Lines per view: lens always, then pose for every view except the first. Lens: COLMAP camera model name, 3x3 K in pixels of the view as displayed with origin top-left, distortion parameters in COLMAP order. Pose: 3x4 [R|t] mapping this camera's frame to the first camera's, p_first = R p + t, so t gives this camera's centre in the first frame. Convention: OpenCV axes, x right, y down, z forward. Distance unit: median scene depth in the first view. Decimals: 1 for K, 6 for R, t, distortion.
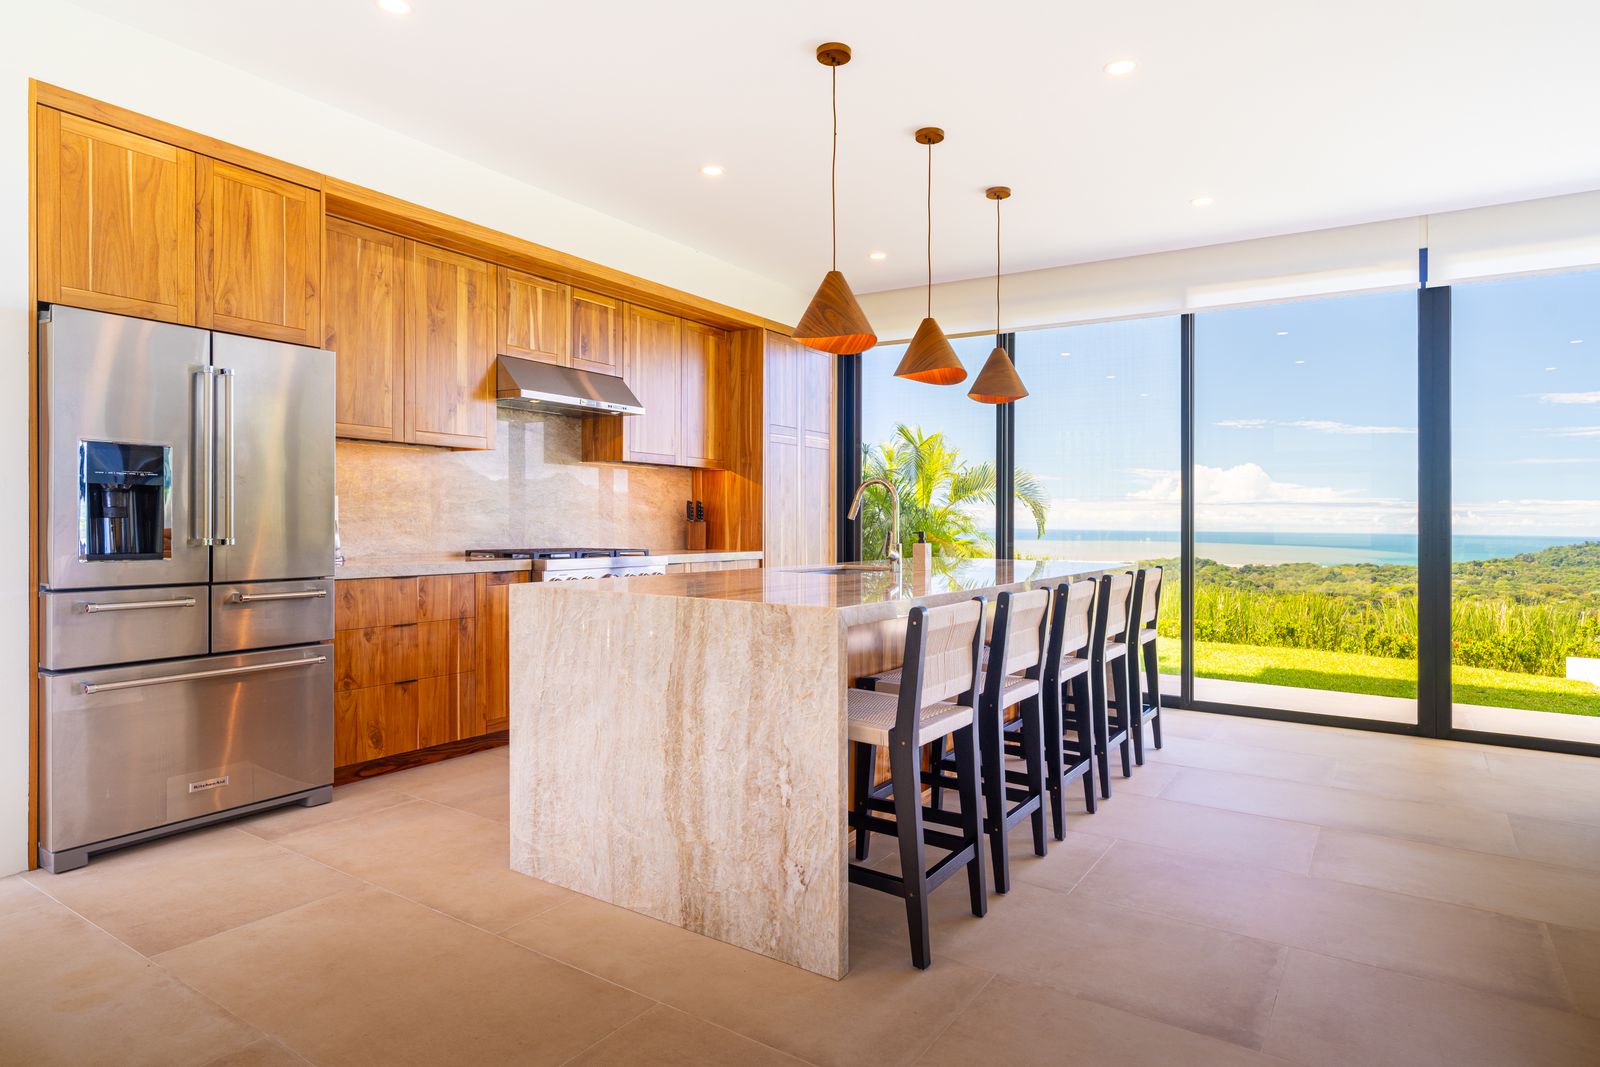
lens RADIAL K [[873.8, 0, 795.6], [0, 873.8, 538.9], [0, 0, 1]] dist [0.001480, -0.001734]
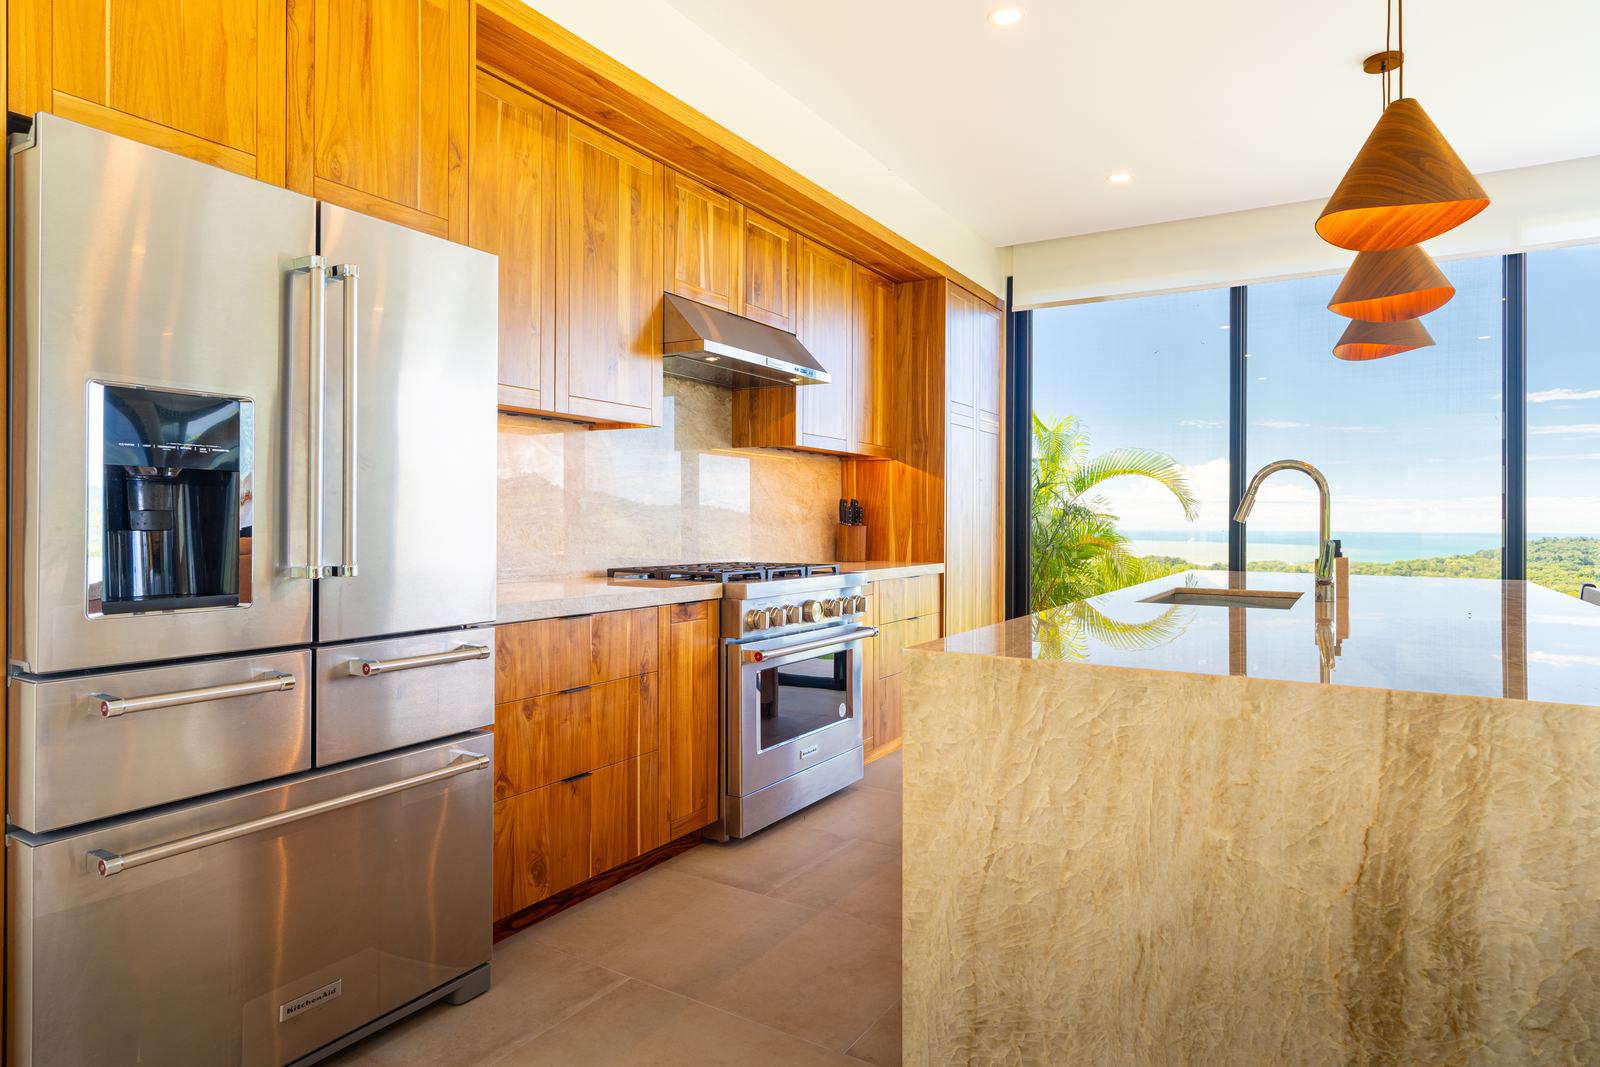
lens RADIAL K [[877.3, 0, 792.7], [0, 877.3, 528.3], [0, 0, 1]] dist [-0.002306, 0.000171]
pose [[0.999485, -0.006792, 0.031351, -0.305235], [0.007218, 0.999883, -0.013504, -0.011540], [-0.031255, 0.013723, 0.999417, 0.341690]]
